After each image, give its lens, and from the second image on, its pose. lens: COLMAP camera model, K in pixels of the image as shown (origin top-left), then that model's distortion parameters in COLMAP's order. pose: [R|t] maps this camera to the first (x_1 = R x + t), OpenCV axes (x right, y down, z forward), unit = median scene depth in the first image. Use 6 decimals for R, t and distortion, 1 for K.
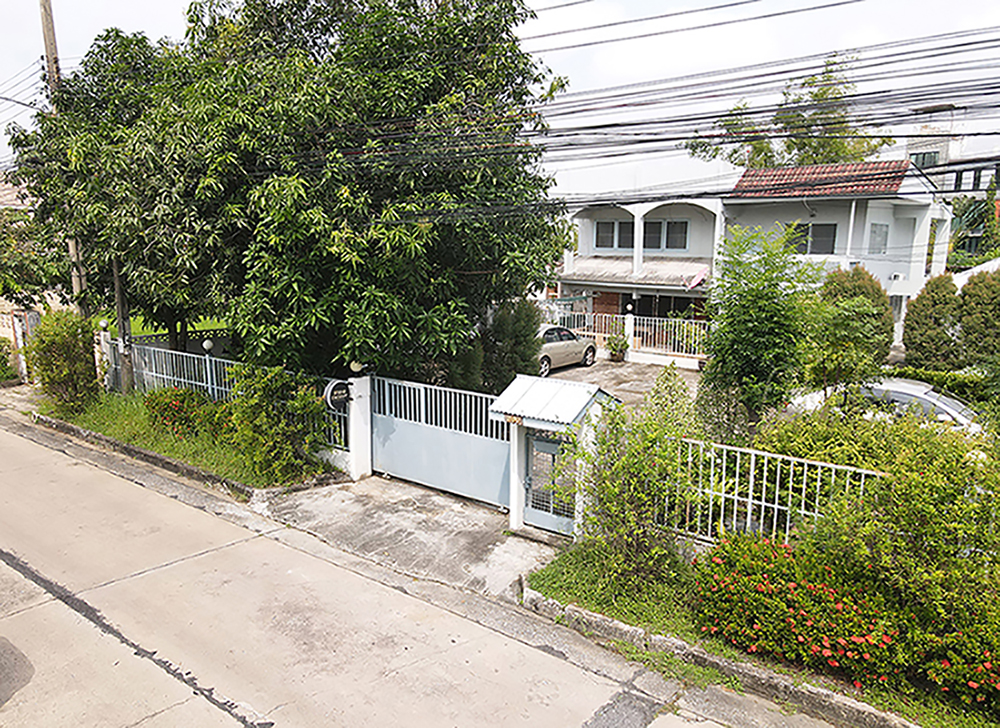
lens RADIAL K [[737.5, 0, 500.0], [0, 737.5, 364.0], [0, 0, 1]] dist [-0.004661, 0.026531]
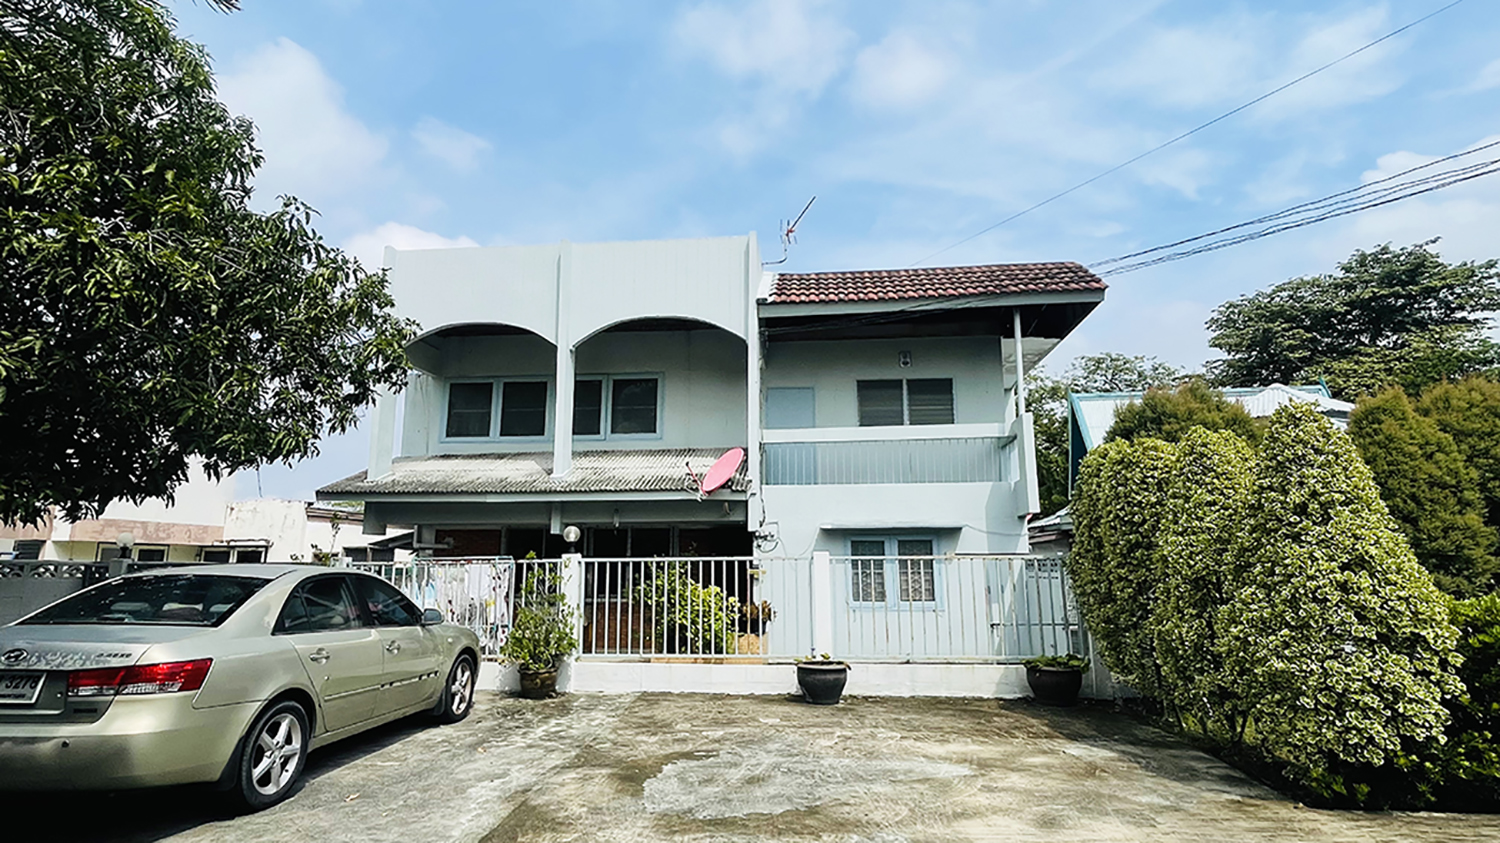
lens RADIAL K [[774.5, 0, 750.0], [0, 774.5, 421.5], [0, 0, 1]] dist [-0.001018, -0.001000]
pose [[0.842519, 0.090300, 0.531044, 0.046366], [0.097392, 0.944066, -0.315047, -0.000926], [-0.529789, 0.317153, 0.786599, 0.704455]]
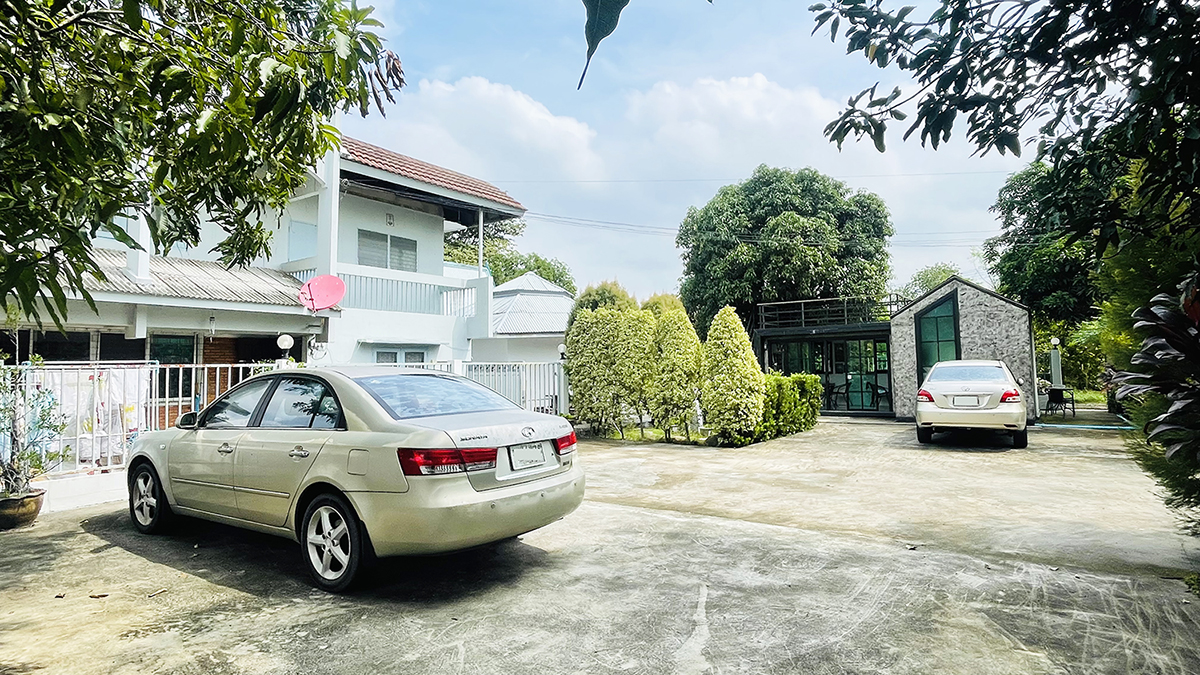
lens RADIAL K [[619.6, 0, 600.0], [0, 619.6, 337.5], [0, 0, 1]] dist [-0.001018, -0.001000]
pose [[-0.067990, 0.041108, 0.996839, -0.197839], [0.176475, 0.983891, -0.028538, -0.044704], [-0.981954, 0.173977, -0.074149, 0.950597]]
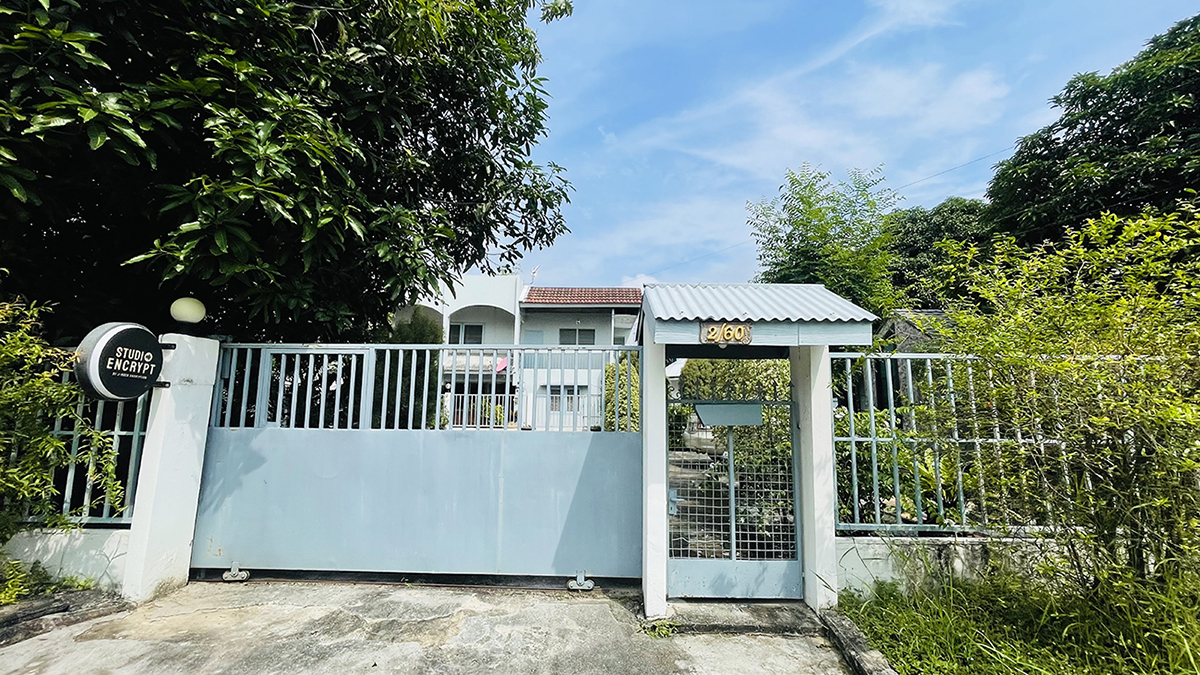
lens RADIAL K [[478.5, 0, 597.3], [0, 478.5, 332.2], [0, 0, 1]] dist [-0.002641, -0.000513]
pose [[0.798403, 0.086823, 0.595831, -0.088011], [0.090908, 0.960824, -0.261825, 0.058155], [-0.595221, 0.263207, 0.759232, 0.336643]]
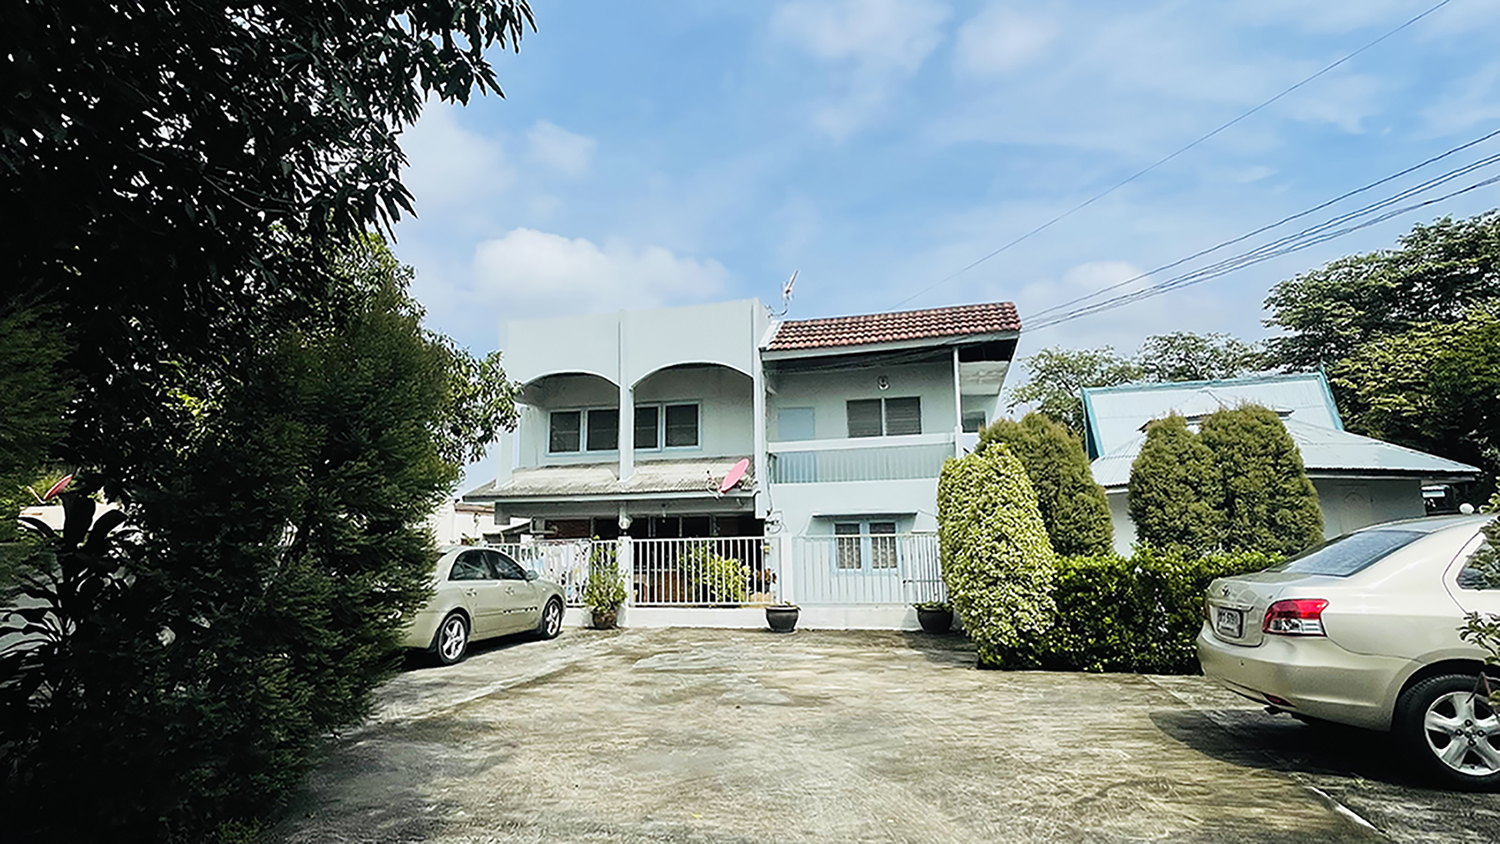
lens RADIAL K [[774.5, 0, 750.0], [0, 774.5, 422.0], [0, 0, 1]] dist [-0.001018, -0.001000]
pose [[0.914526, 0.045086, 0.402007, 0.029972], [0.086741, 0.948799, -0.303737, 0.037122], [-0.395118, 0.312646, 0.863791, 0.493425]]
